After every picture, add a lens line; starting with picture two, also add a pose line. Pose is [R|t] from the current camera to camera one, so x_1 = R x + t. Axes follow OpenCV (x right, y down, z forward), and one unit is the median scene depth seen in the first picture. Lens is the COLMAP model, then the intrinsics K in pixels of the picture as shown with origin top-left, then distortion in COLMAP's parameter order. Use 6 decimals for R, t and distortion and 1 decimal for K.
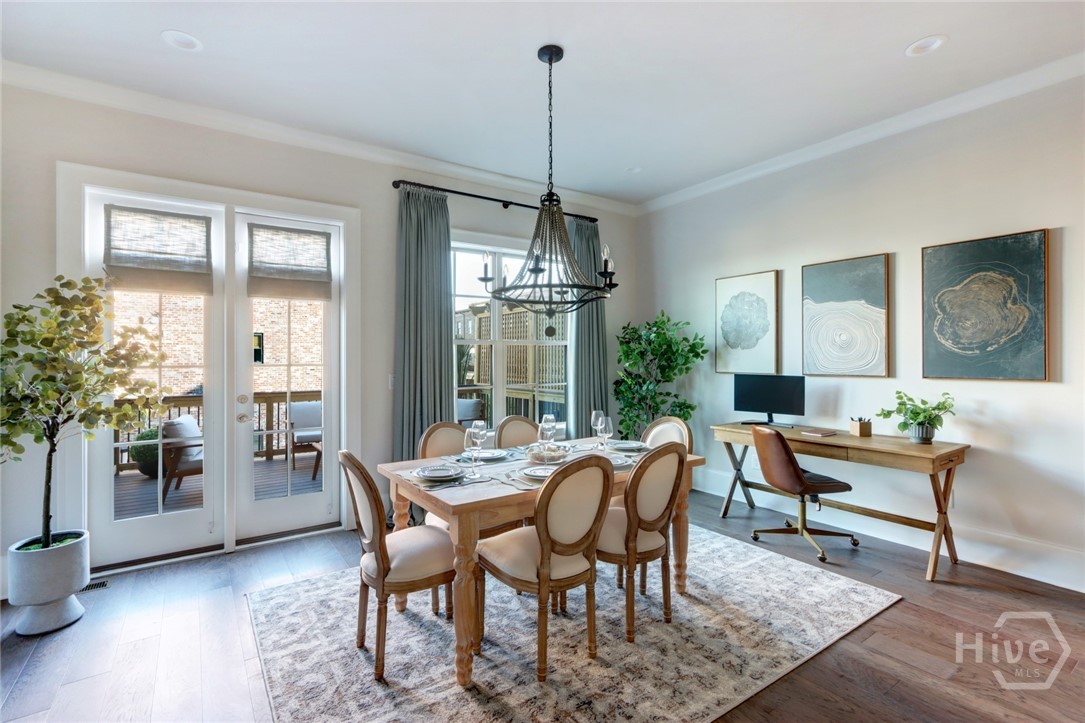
lens RADIAL K [[498.8, 0, 537.0], [0, 498.8, 357.5], [0, 0, 1]] dist [-0.002197, 0.000218]
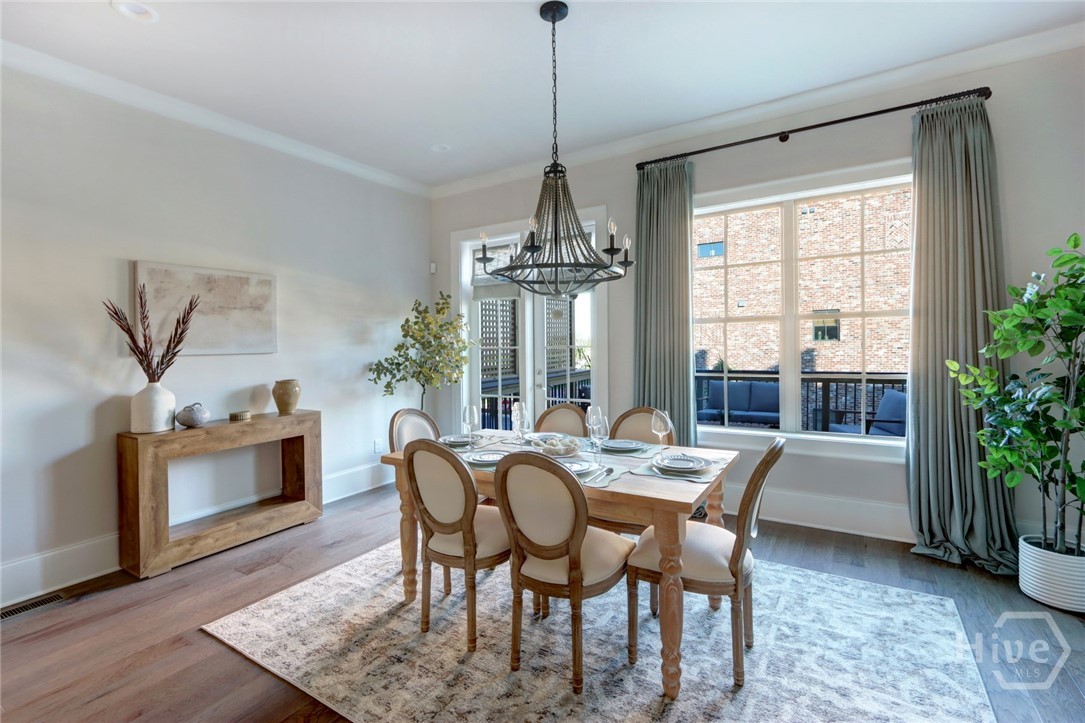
lens RADIAL K [[498.8, 0, 519.1], [0, 498.8, 334.5], [0, 0, 1]] dist [-0.002197, 0.000218]
pose [[0.381175, -0.016489, -0.924356, 0.693218], [0.016567, 0.999802, -0.011003, -0.002352], [0.924354, -0.011120, 0.381373, 0.472251]]
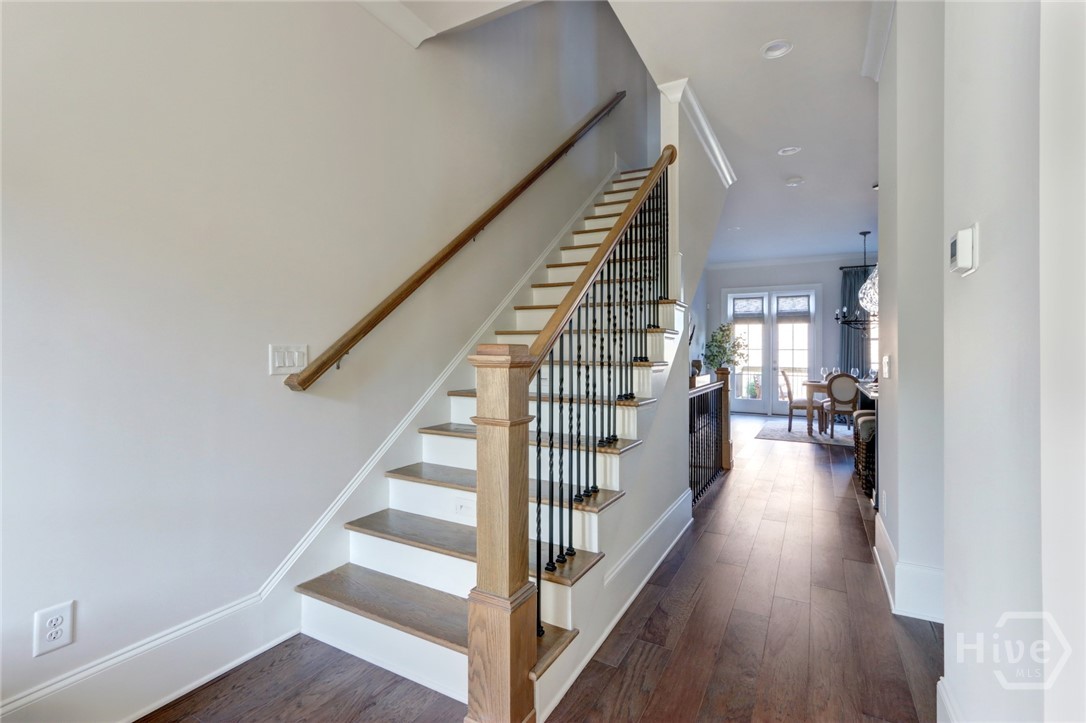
lens RADIAL K [[499.3, 0, 537.5], [0, 499.3, 351.1], [0, 0, 1]] dist [-0.002197, 0.000218]
pose [[0.451341, 0.008431, -0.892312, 1.329647], [-0.014585, 0.999891, 0.002070, 0.040410], [0.892232, 0.012080, 0.451415, -1.455748]]
